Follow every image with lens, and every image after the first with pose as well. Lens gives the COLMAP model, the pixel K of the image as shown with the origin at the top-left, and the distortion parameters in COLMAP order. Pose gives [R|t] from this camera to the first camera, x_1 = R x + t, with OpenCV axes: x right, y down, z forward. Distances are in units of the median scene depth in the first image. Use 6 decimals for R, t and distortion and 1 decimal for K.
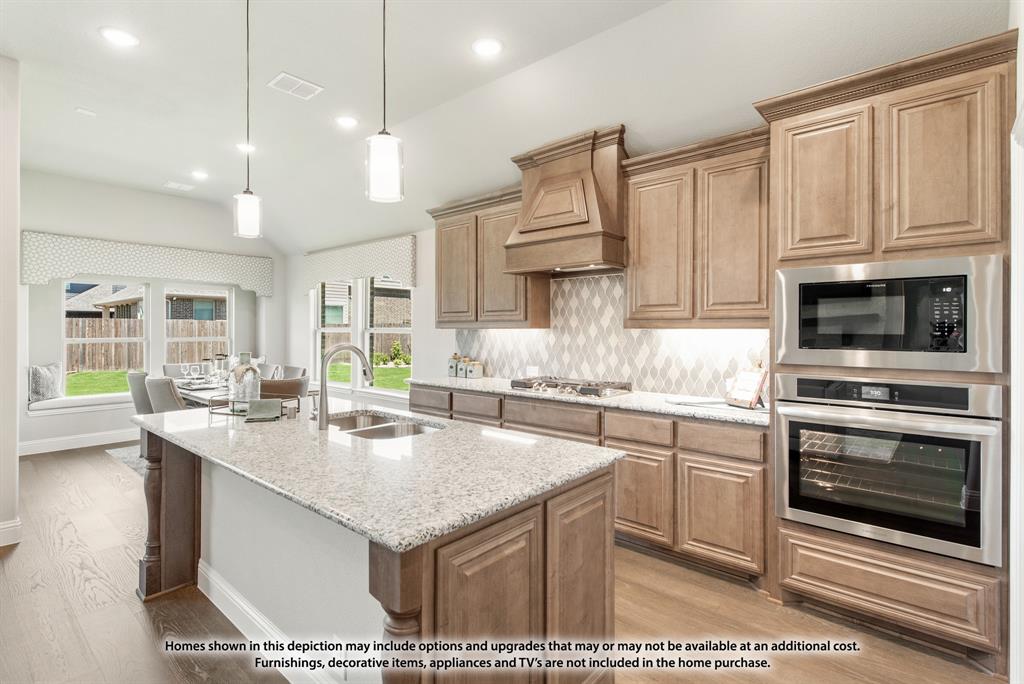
lens RADIAL K [[486.7, 0, 478.0], [0, 486.7, 329.8], [0, 0, 1]] dist [0.004252, 0.000238]
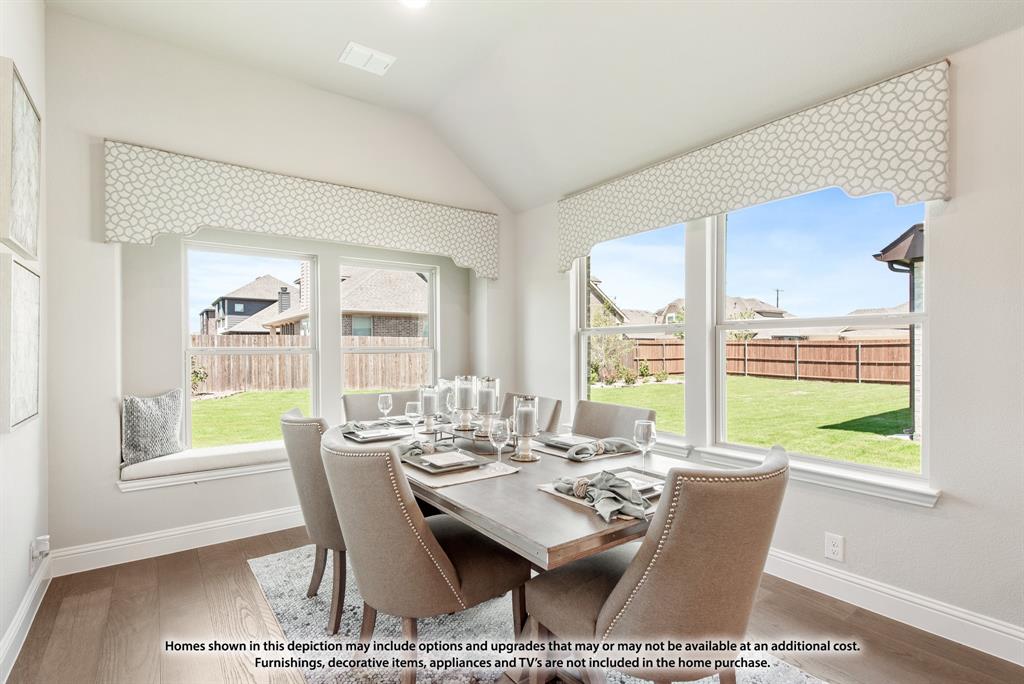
lens RADIAL K [[482.9, 0, 501.8], [0, 482.9, 351.3], [0, 0, 1]] dist [0.013171, -0.001102]
pose [[0.976960, -0.006523, -0.213323, -0.529866], [0.007466, 0.999966, 0.003618, 0.033980], [0.213292, -0.005128, 0.976975, 0.757720]]
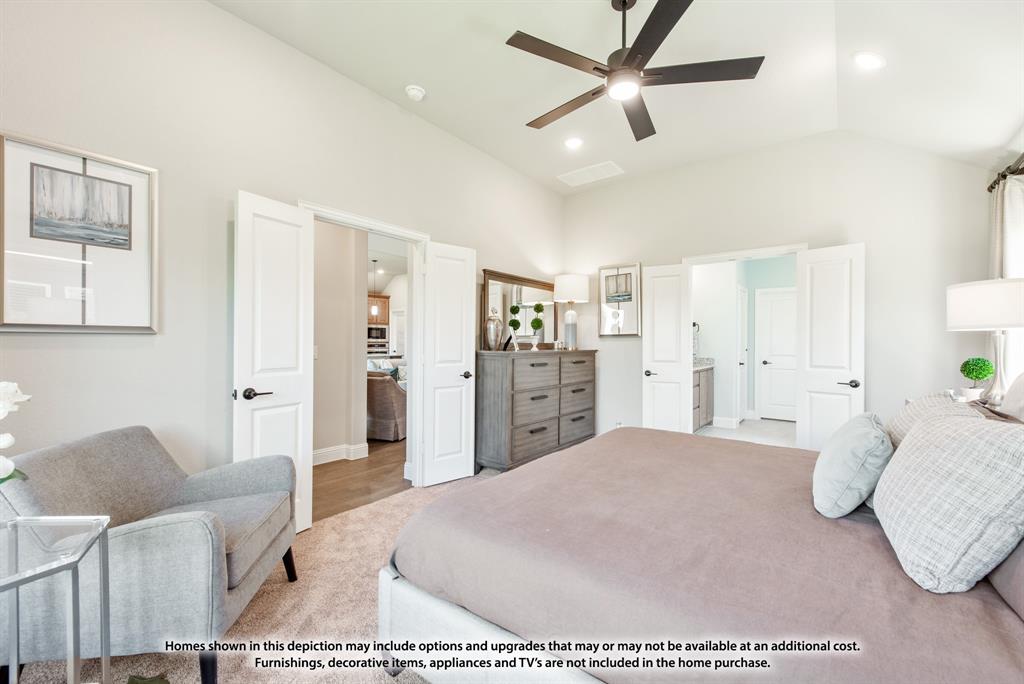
lens RADIAL K [[406.7, 0, 512.0], [0, 406.7, 342.0], [0, 0, 1]] dist [0.009294, -0.000317]
pose [[-0.072415, -0.002868, 0.997370, -2.513549], [-0.003756, 0.999990, 0.002603, 0.033702], [-0.997368, -0.003558, -0.072425, -0.200606]]
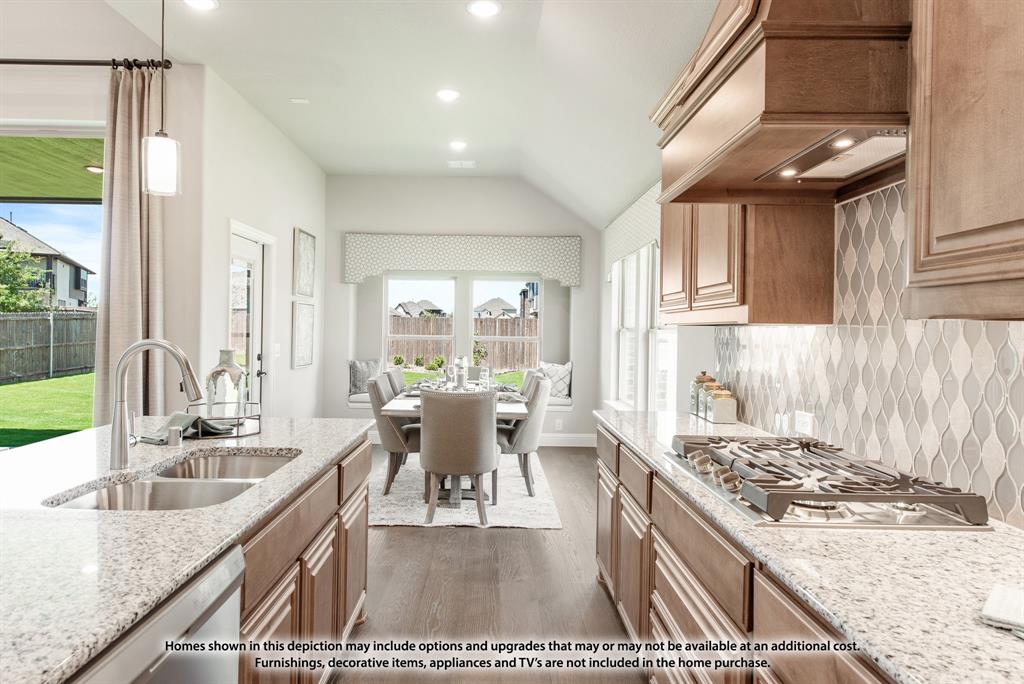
lens RADIAL K [[597.2, 0, 506.0], [0, 597.2, 334.4], [0, 0, 1]] dist [0.000199, -0.000671]
pose [[0.683393, 0.013941, -0.729918, 0.347917], [-0.013240, 0.999890, 0.006702, 0.007090], [0.729931, 0.005084, 0.683502, 0.477926]]
